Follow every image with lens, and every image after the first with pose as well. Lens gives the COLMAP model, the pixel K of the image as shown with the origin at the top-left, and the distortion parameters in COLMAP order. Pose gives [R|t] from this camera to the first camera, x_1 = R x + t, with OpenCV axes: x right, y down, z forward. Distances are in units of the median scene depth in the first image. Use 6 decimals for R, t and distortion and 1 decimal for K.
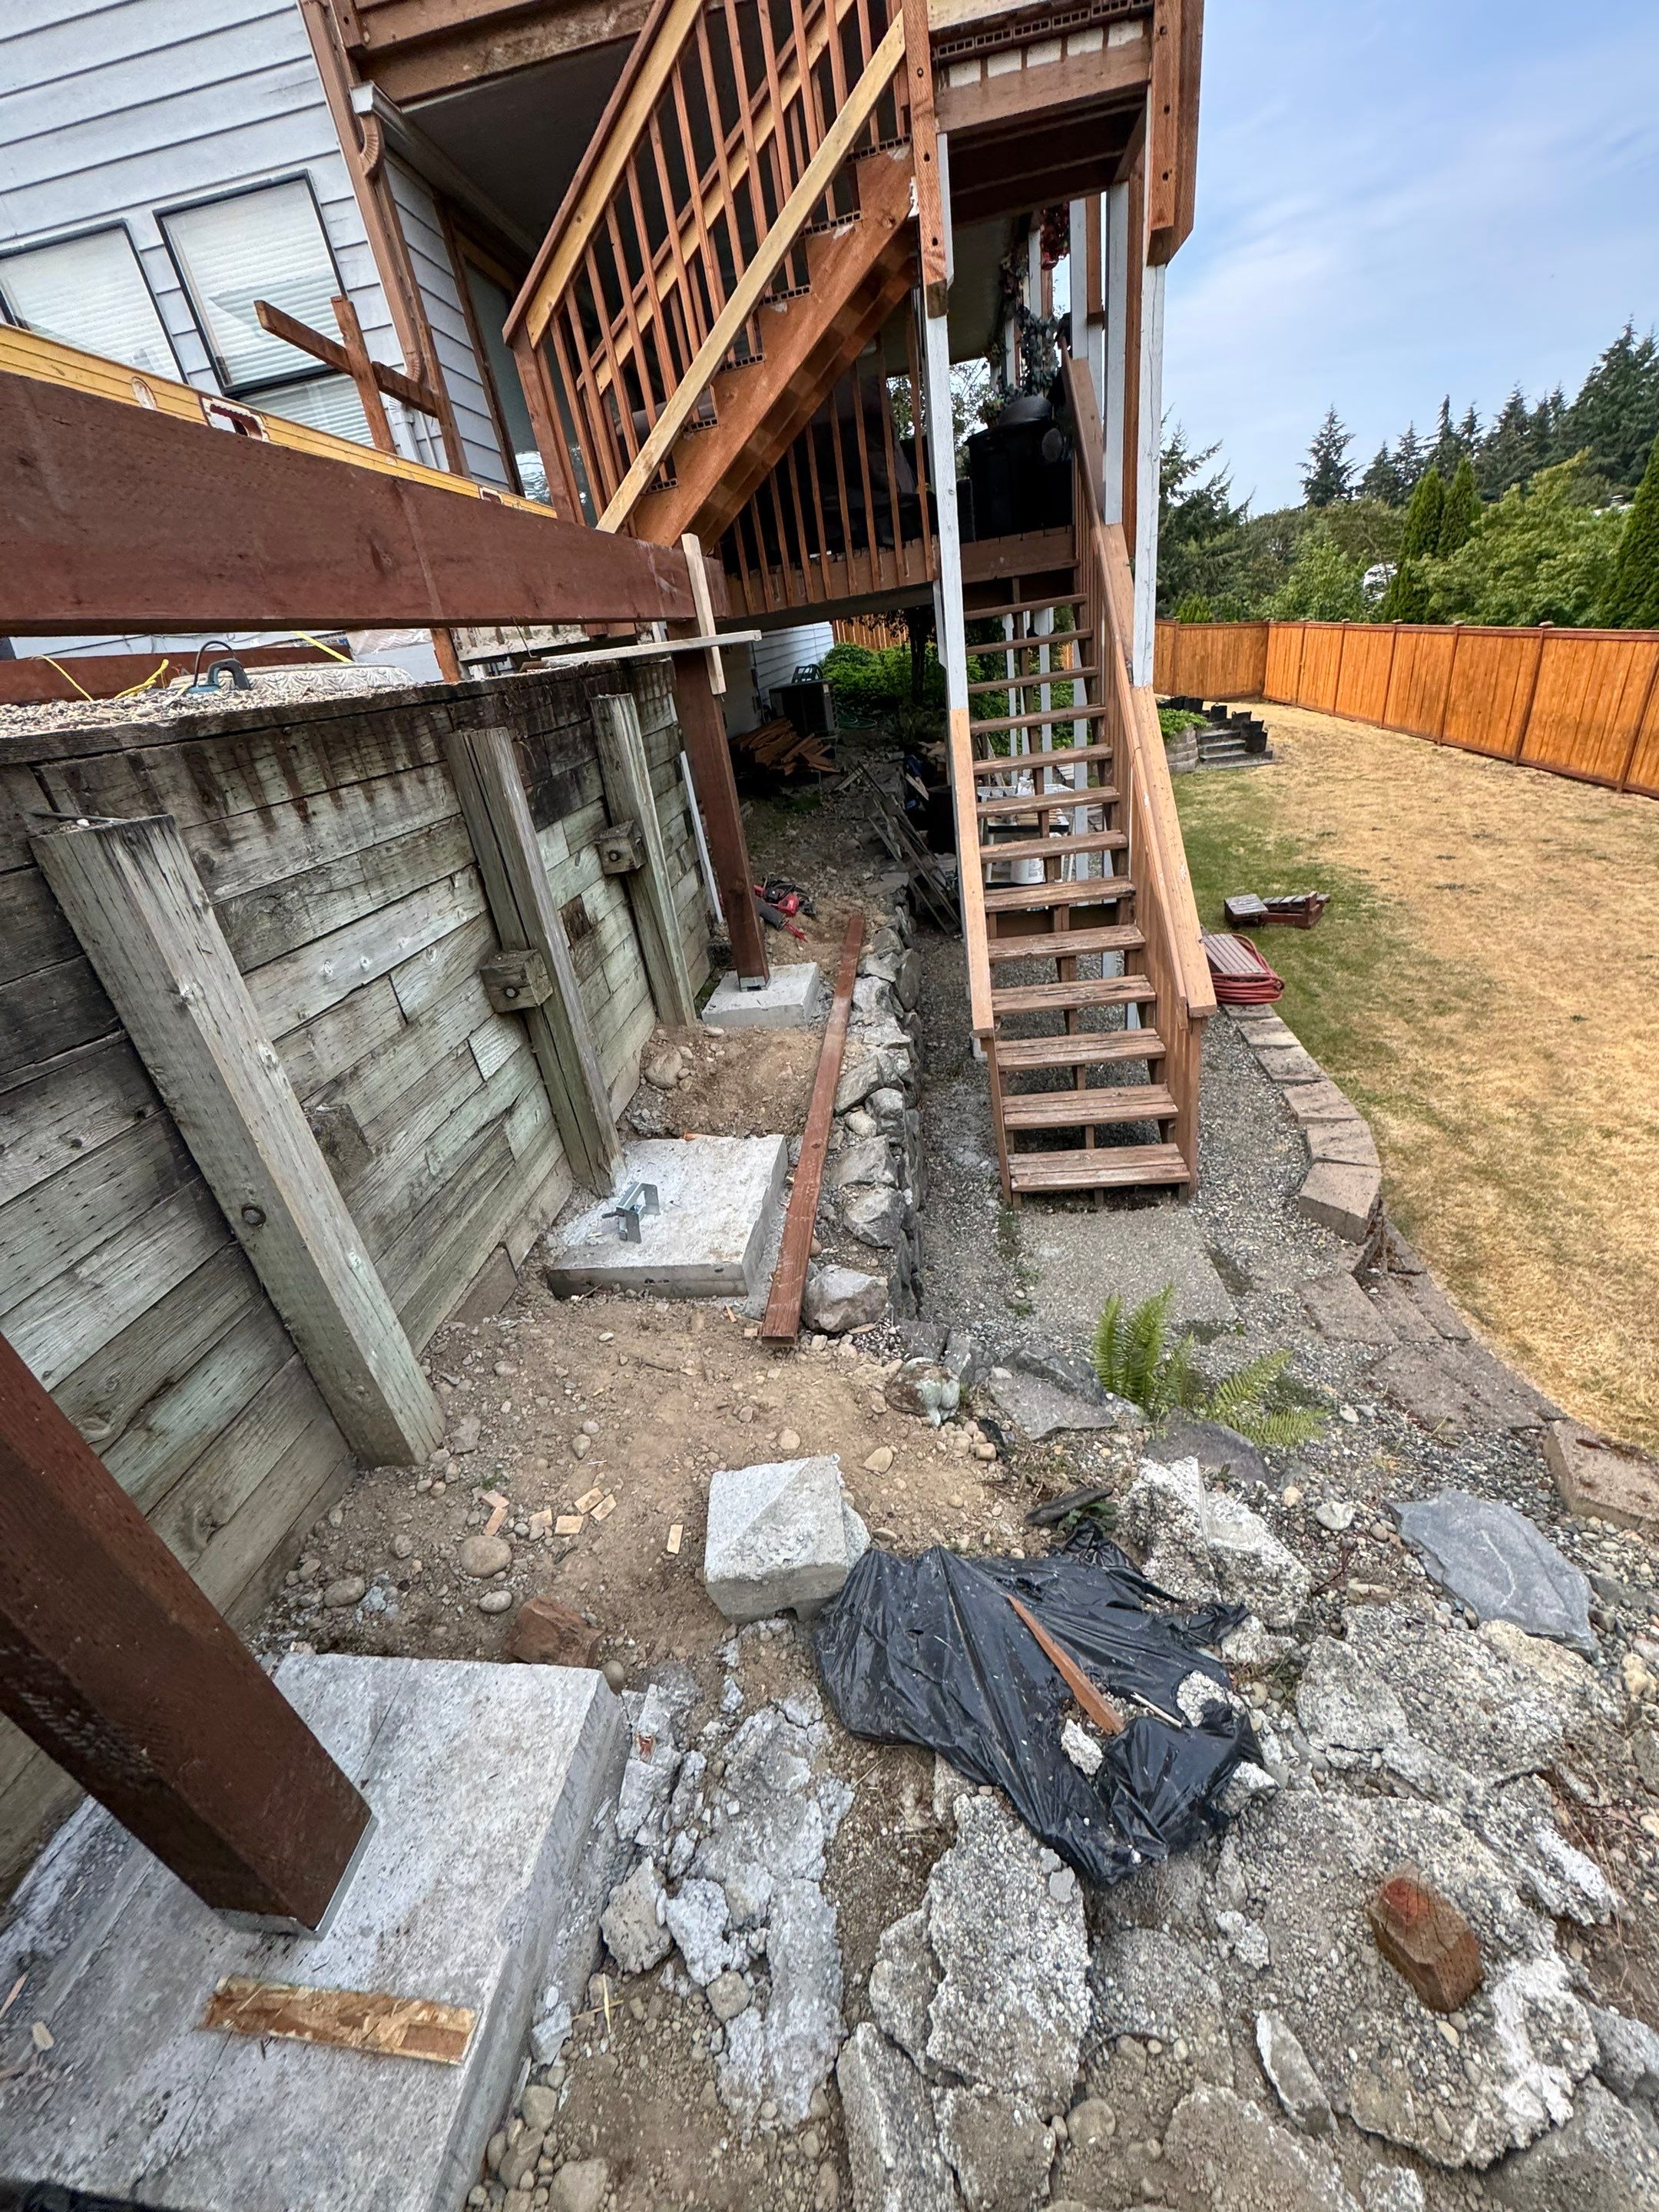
lens RADIAL K [[868.0, 0, 835.5], [0, 868.0, 1102.5], [0, 0, 1]] dist [-0.003223, -0.000025]
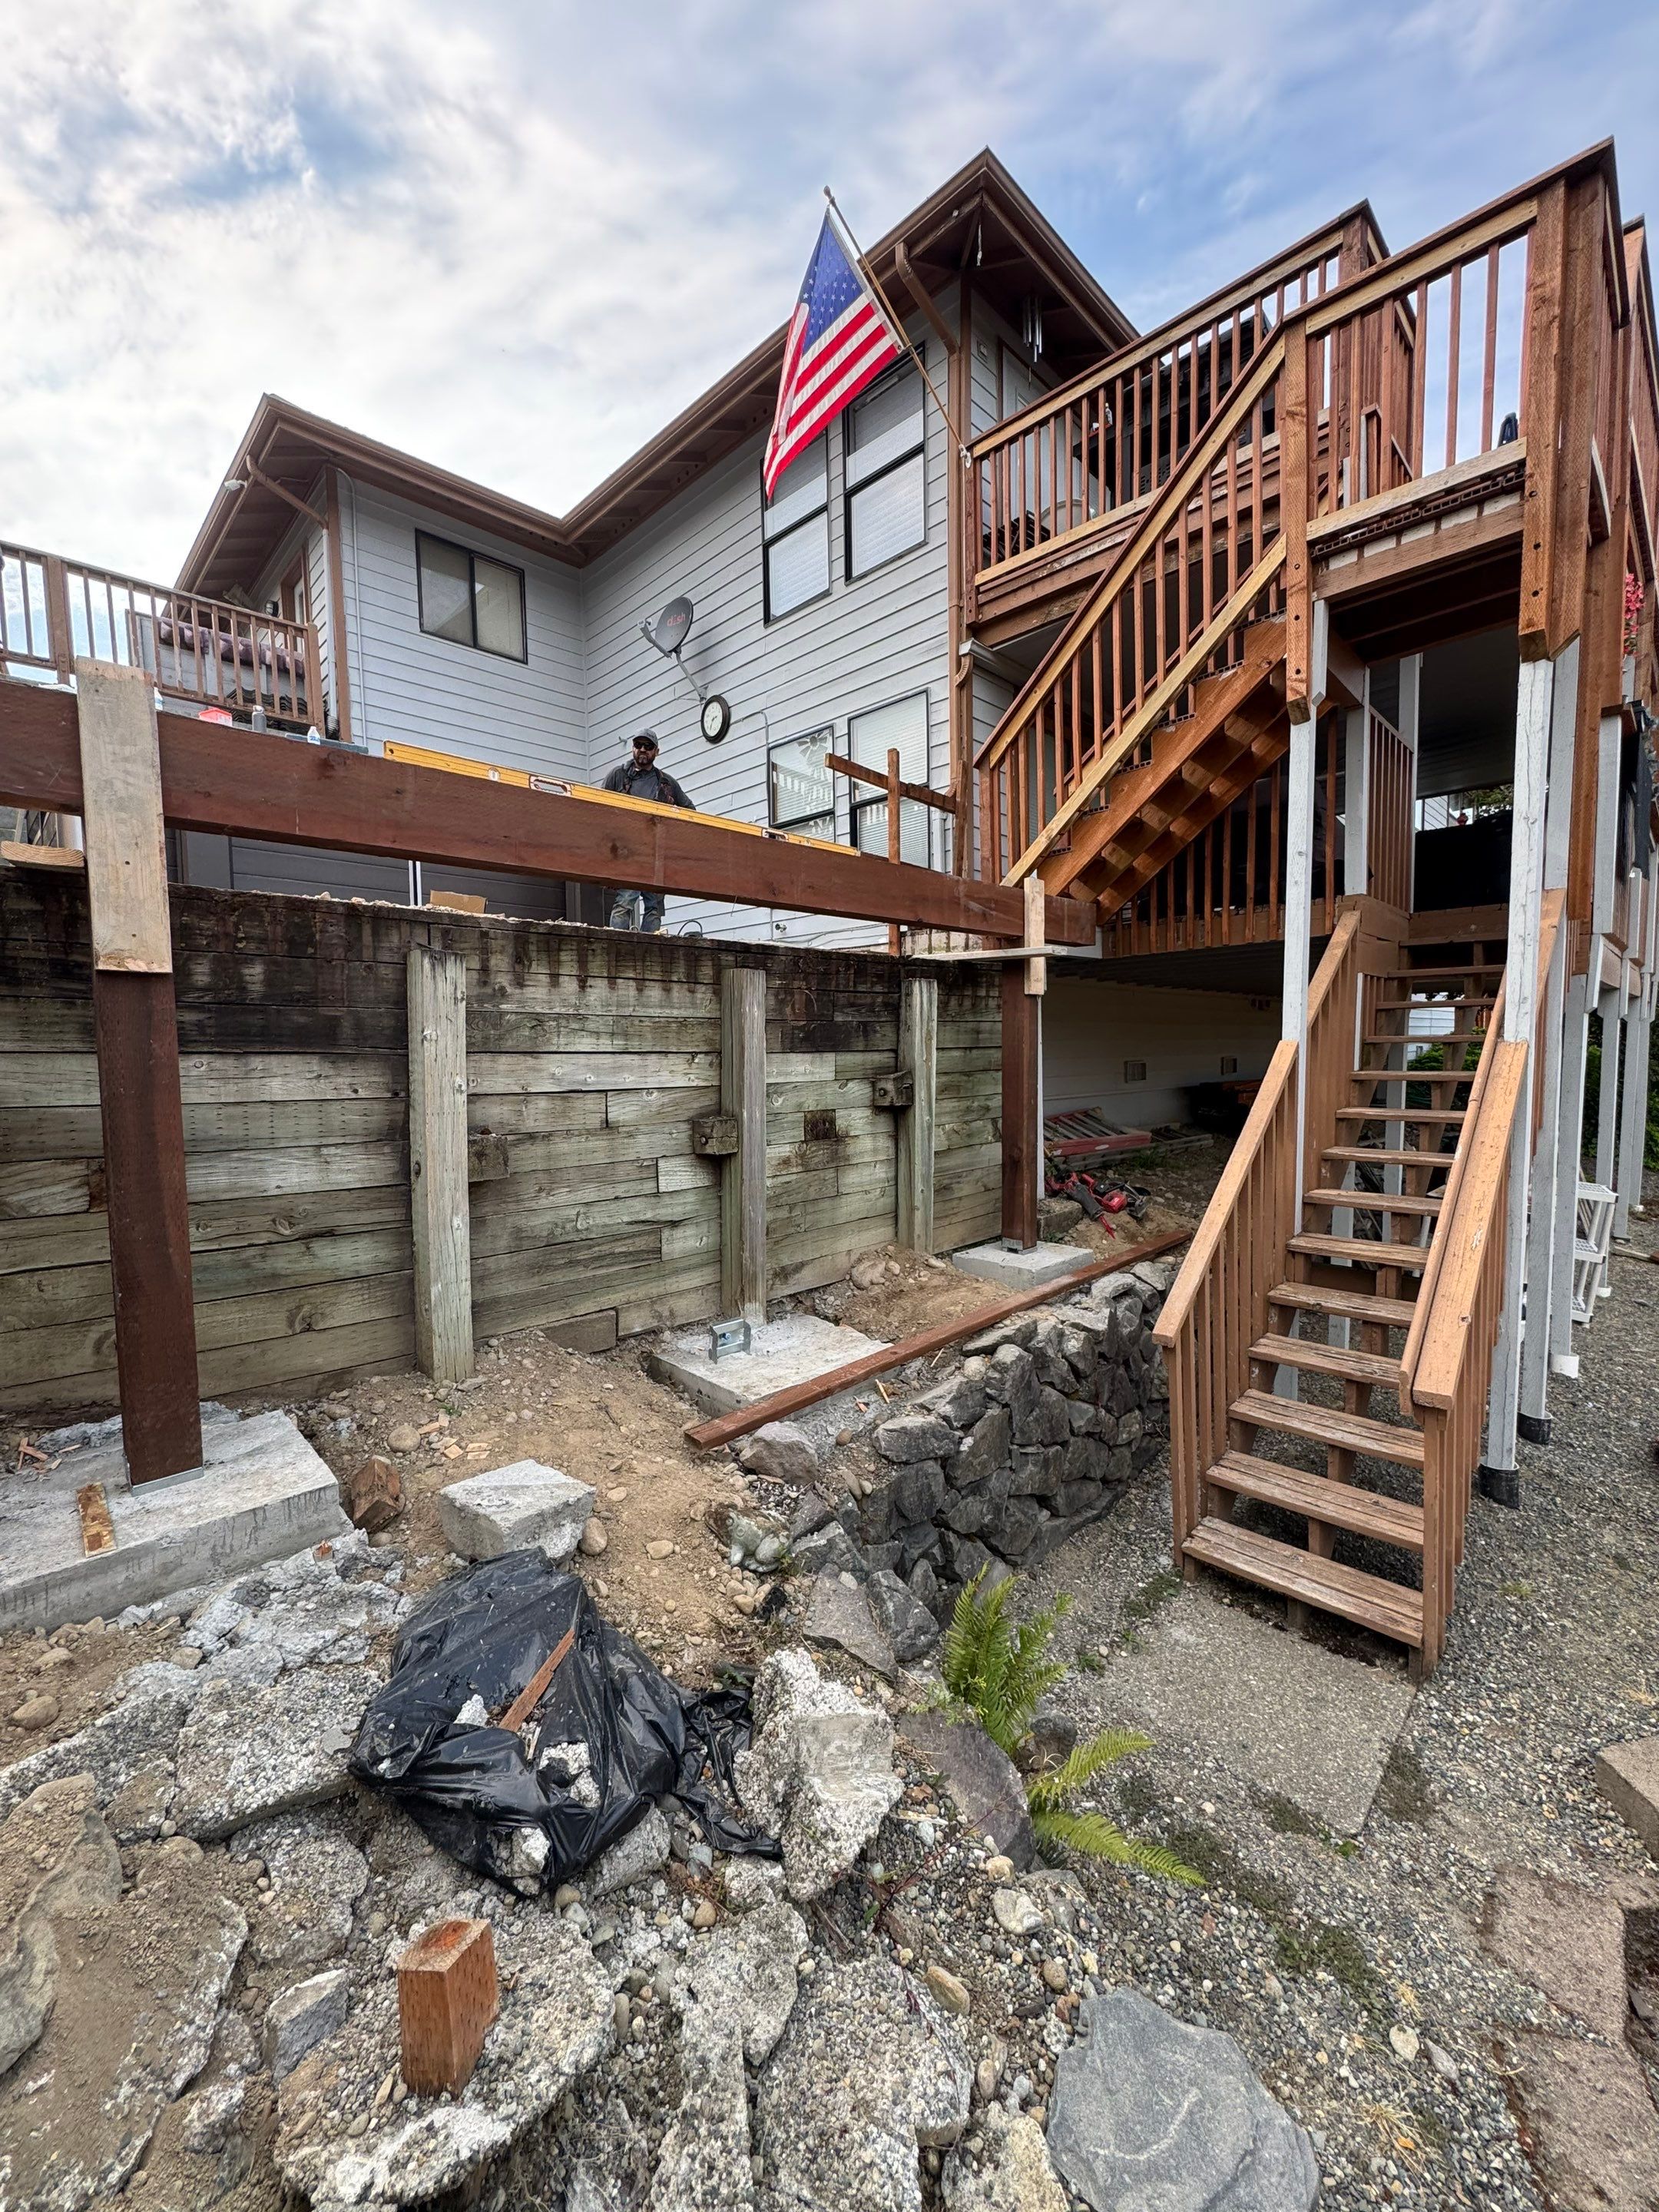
lens RADIAL K [[868.0, 0, 835.5], [0, 868.0, 1106.8], [0, 0, 1]] dist [-0.003223, -0.000025]
pose [[0.771608, 0.174700, -0.611638, 0.657658], [-0.382231, 0.895928, -0.226301, 0.060800], [0.508449, 0.408402, 0.758081, 0.041397]]
